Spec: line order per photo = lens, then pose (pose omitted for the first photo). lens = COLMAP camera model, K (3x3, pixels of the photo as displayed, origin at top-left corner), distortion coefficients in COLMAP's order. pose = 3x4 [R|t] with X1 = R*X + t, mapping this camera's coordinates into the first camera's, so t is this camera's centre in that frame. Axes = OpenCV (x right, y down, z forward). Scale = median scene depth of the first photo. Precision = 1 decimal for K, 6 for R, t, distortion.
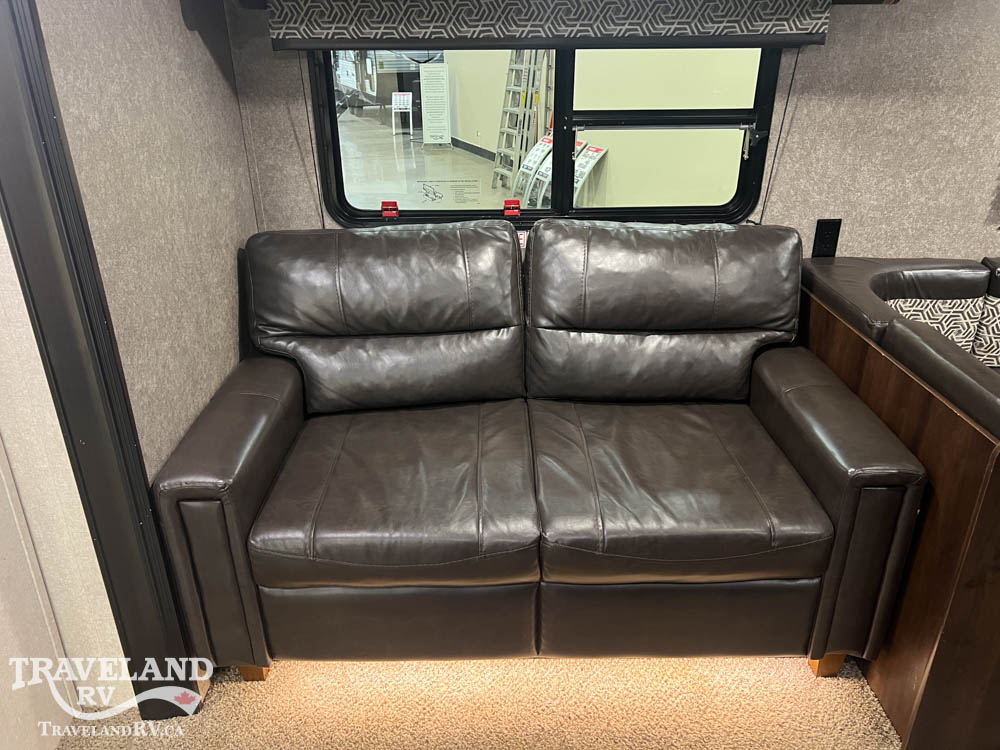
lens RADIAL K [[763.8, 0, 496.8], [0, 763.8, 381.2], [0, 0, 1]] dist [0.045418, -0.046078]
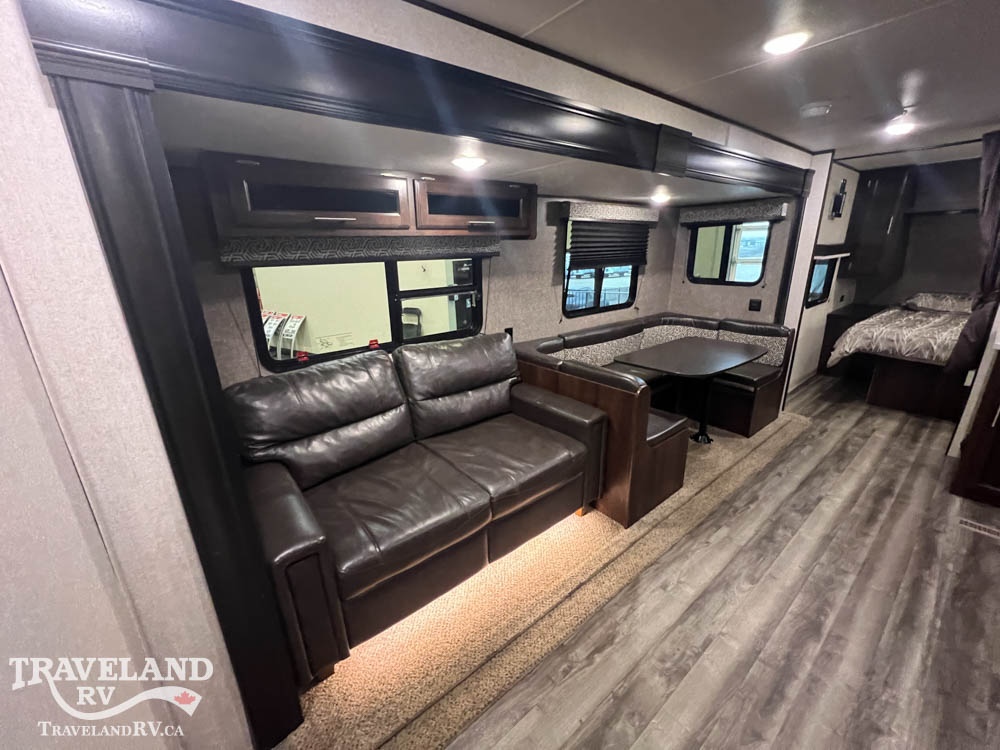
lens RADIAL K [[400.9, 0, 496.6], [0, 400.9, 373.3], [0, 0, 1]] dist [-0.002809, 0.000592]
pose [[0.784366, -0.197881, 0.587888, -0.351938], [0.279022, 0.959009, -0.049475, -0.032668], [-0.554000, 0.202841, 0.807428, 0.083127]]
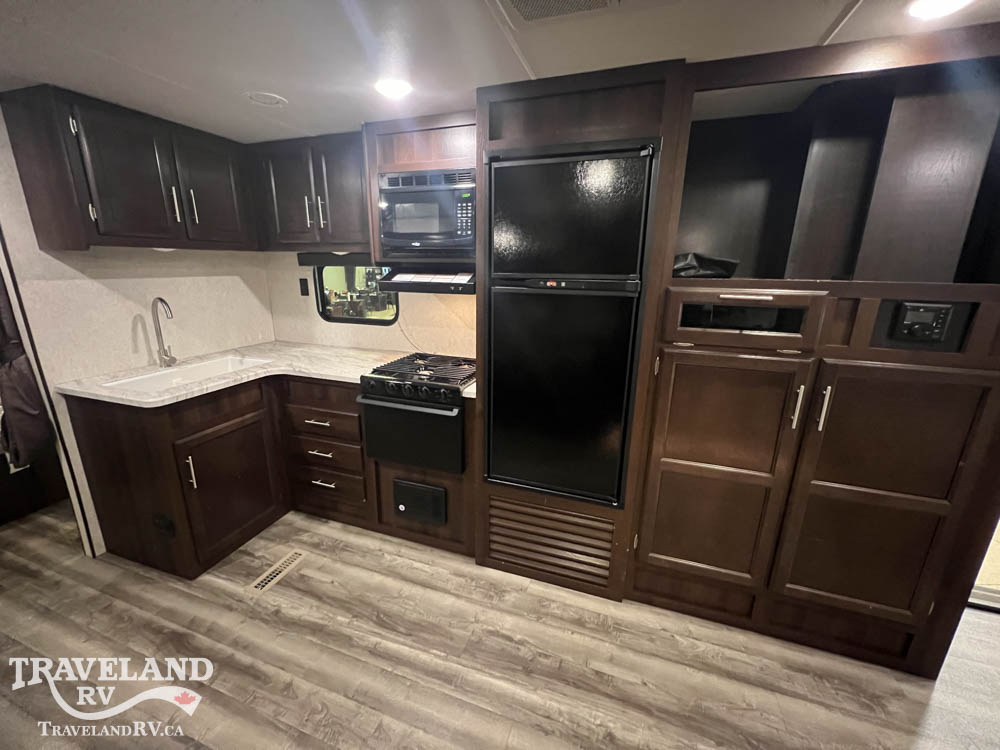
lens RADIAL K [[400.9, 0, 497.9], [0, 400.9, 374.0], [0, 0, 1]] dist [-0.002809, 0.000592]
pose [[-0.942250, -0.092312, 0.321937, 0.341785], [0.134632, 0.775771, 0.616485, -0.233583], [-0.306658, 0.624226, -0.718542, 0.497811]]
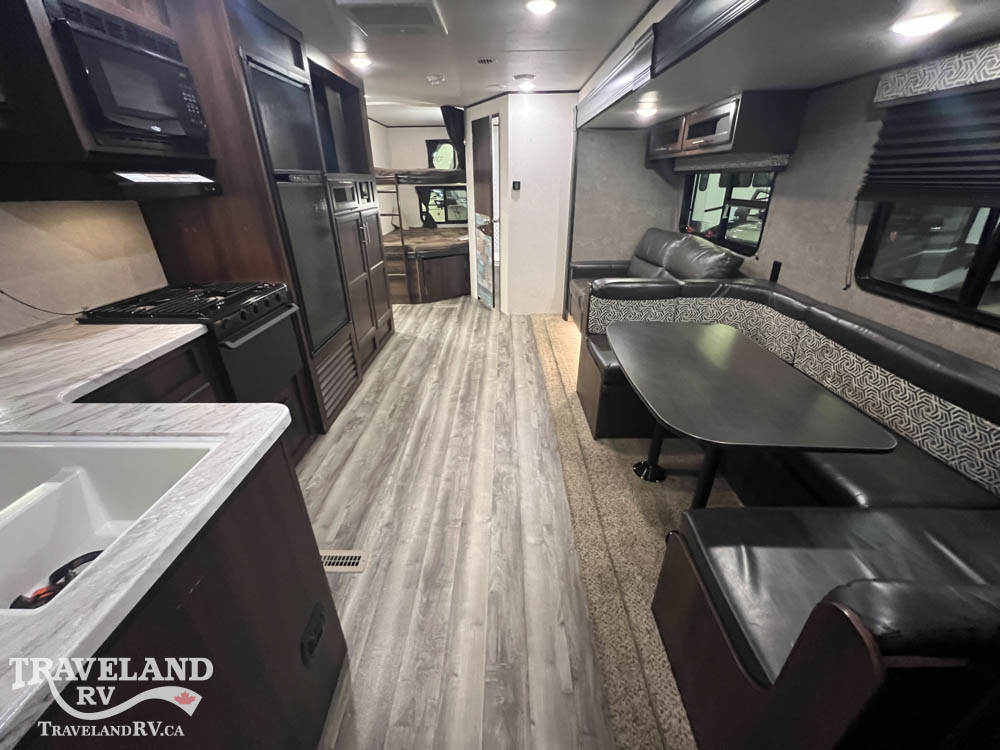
lens RADIAL K [[400.9, 0, 497.2], [0, 400.9, 373.7], [0, 0, 1]] dist [-0.002809, 0.000592]
pose [[-0.021447, 0.444075, -0.895733, 1.595363], [-0.410224, 0.813136, 0.412948, -0.111850], [0.911733, 0.376308, 0.164731, 0.302414]]
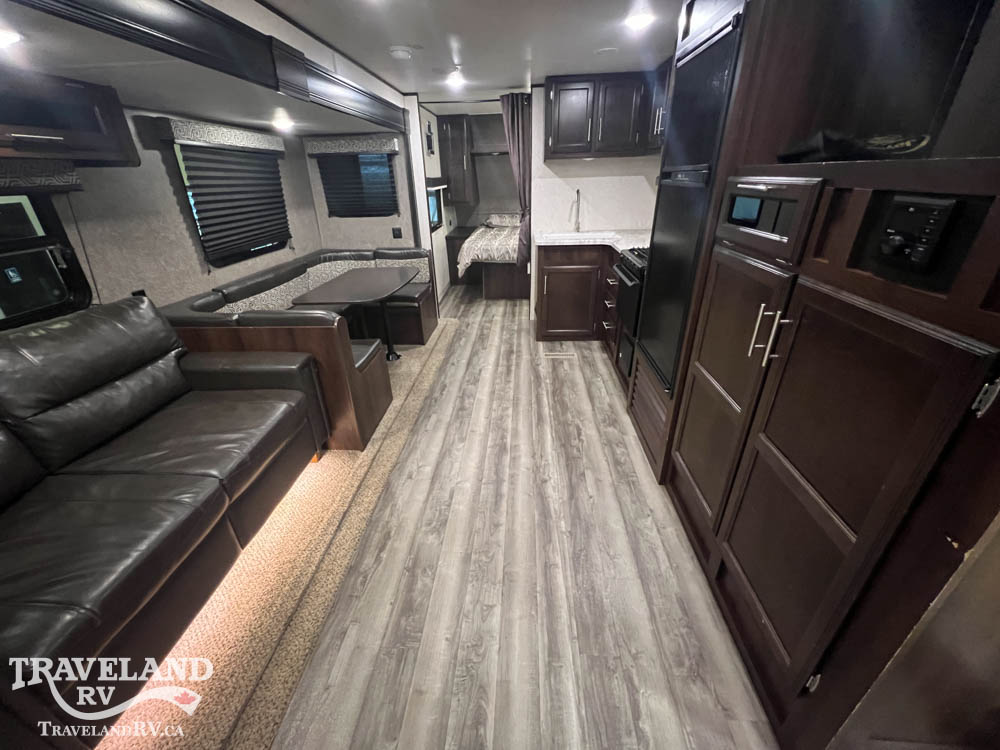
lens RADIAL K [[400.9, 0, 498.0], [0, 400.9, 373.6], [0, 0, 1]] dist [-0.002809, 0.000592]
pose [[0.067601, -0.439893, 0.895502, -0.441806], [0.441498, 0.818084, 0.368535, -0.030596], [-0.894712, 0.370449, 0.249515, 0.114003]]
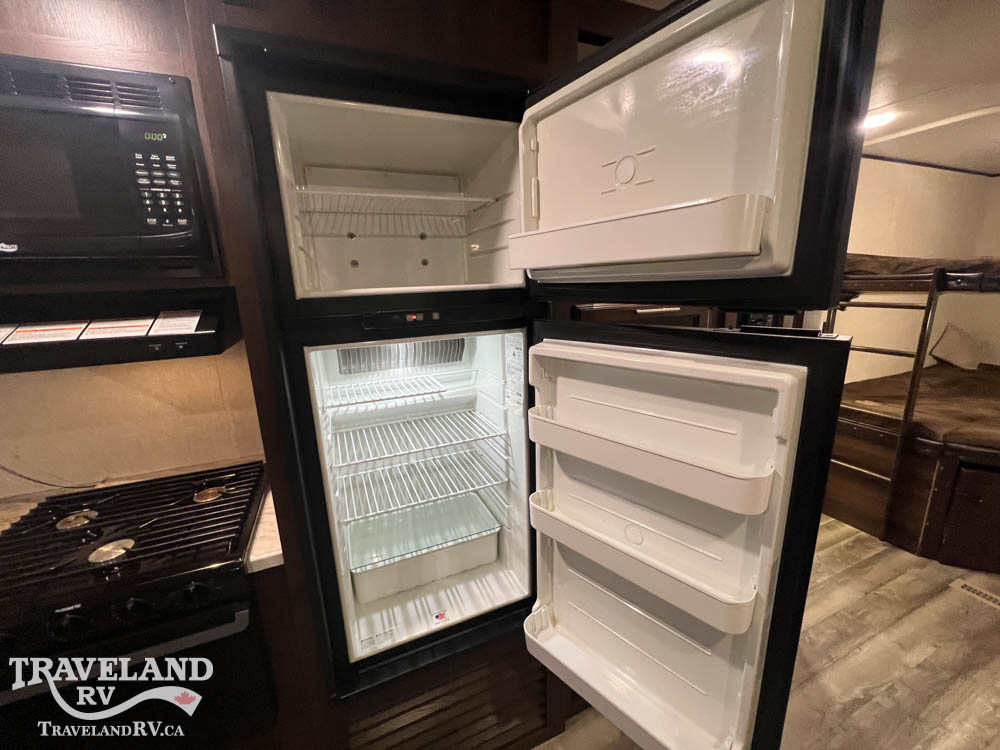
lens RADIAL K [[400.9, 0, 501.9], [0, 400.9, 370.3], [0, 0, 1]] dist [-0.002809, 0.000592]
pose [[-0.918717, 0.127958, -0.373611, 0.580182], [-0.127528, 0.799241, 0.587325, -0.100695], [0.373758, 0.587232, -0.717958, 0.188980]]
